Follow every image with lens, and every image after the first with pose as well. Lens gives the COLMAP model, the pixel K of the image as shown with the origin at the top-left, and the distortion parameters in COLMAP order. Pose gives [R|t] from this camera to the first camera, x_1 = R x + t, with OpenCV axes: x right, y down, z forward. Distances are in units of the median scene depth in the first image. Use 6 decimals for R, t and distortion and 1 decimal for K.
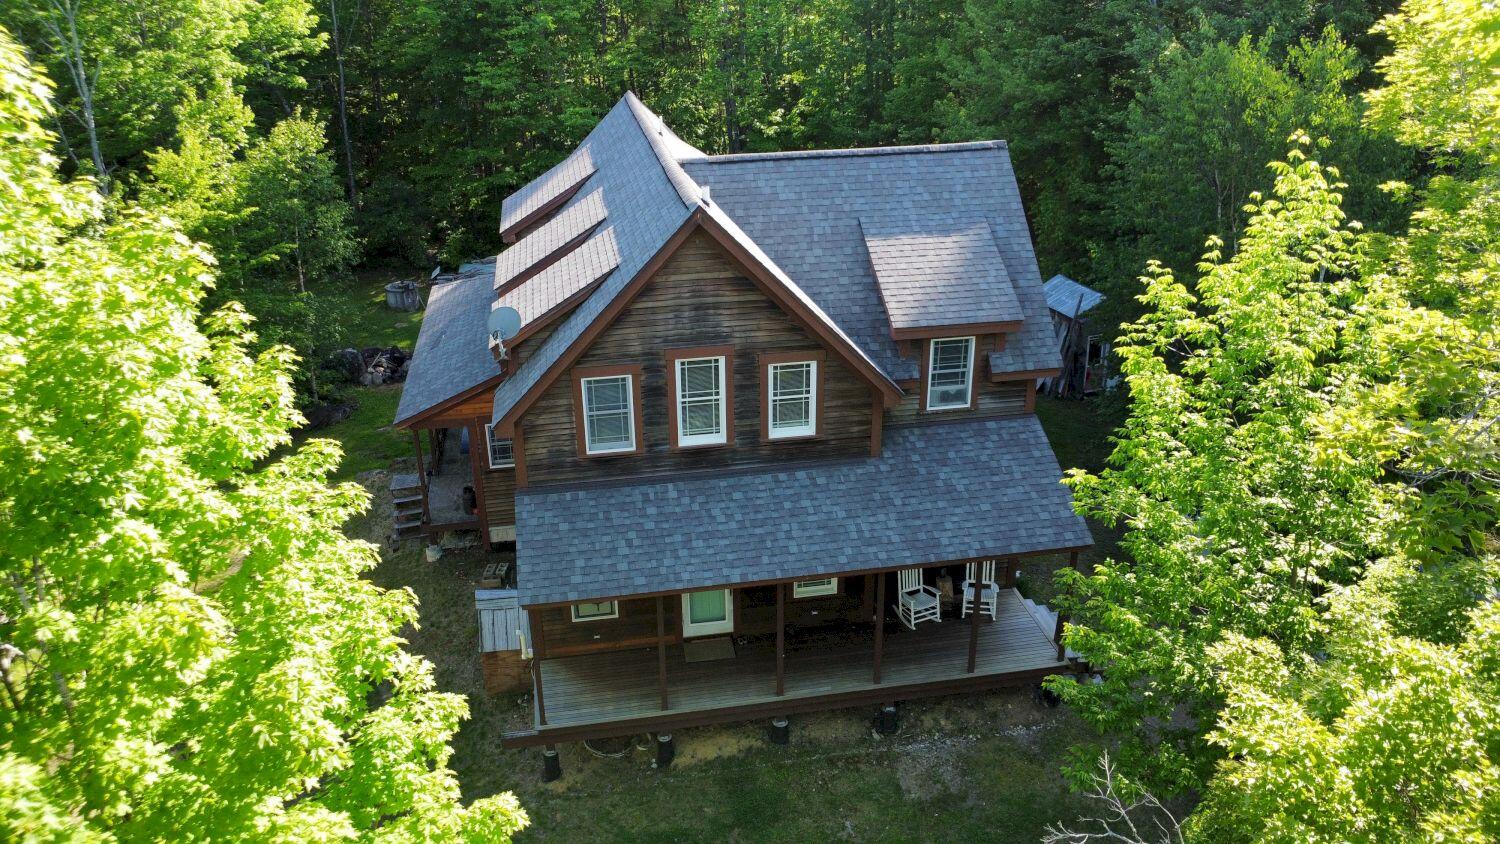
lens RADIAL K [[1109.2, 0, 750.0], [0, 1109.2, 422.0], [0, 0, 1]] dist [-0.001073, 0.000064]
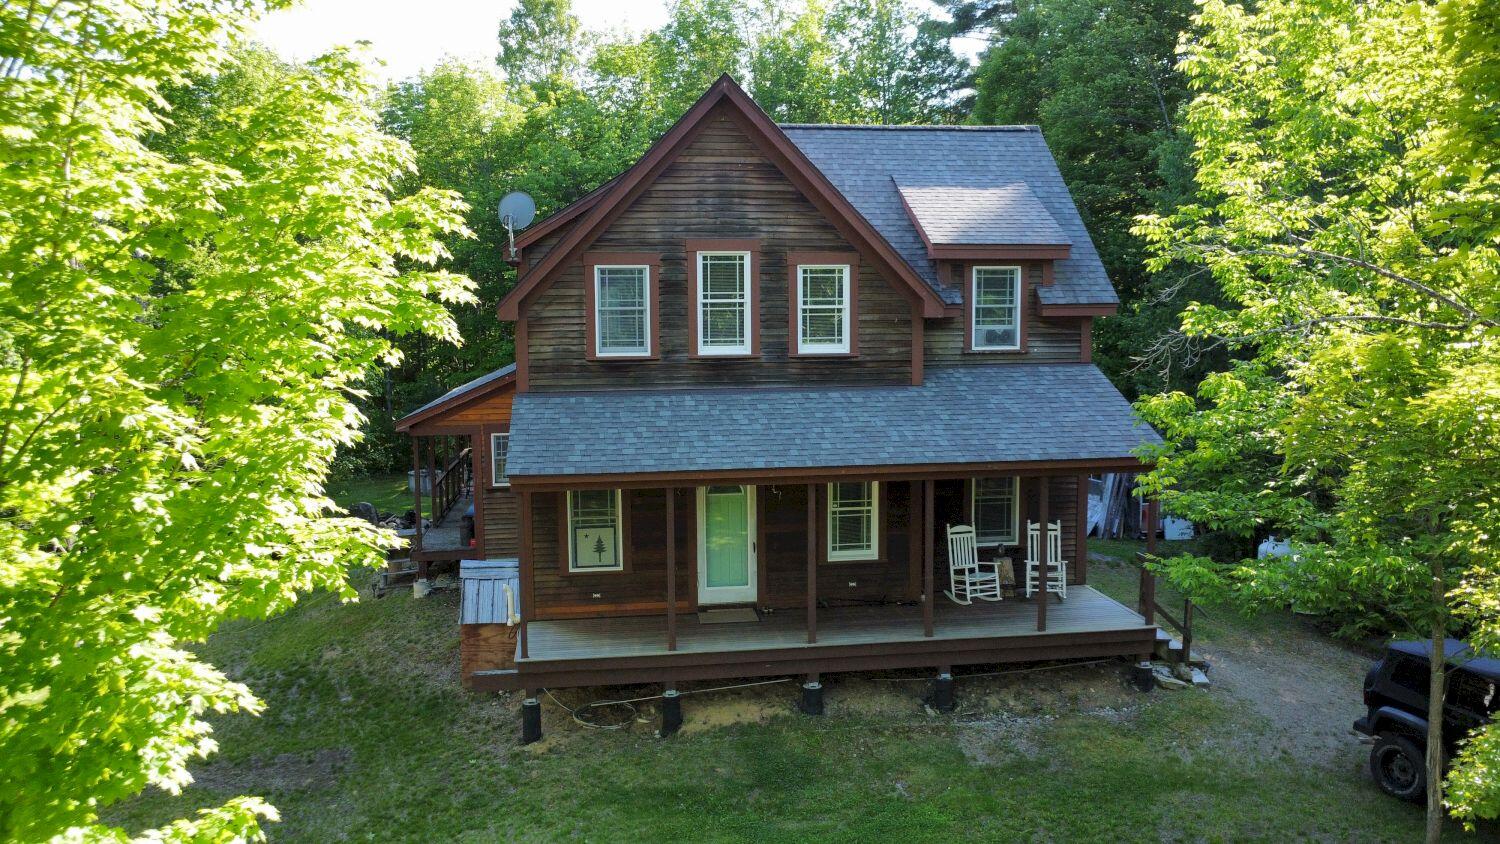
lens RADIAL K [[1109.2, 0, 750.0], [0, 1109.2, 422.0], [0, 0, 1]] dist [-0.001073, 0.000064]
pose [[0.999520, 0.003511, -0.030773, 0.005768], [-0.013303, 0.945909, -0.324159, 0.358564], [0.027970, 0.324413, 0.945502, 0.161675]]
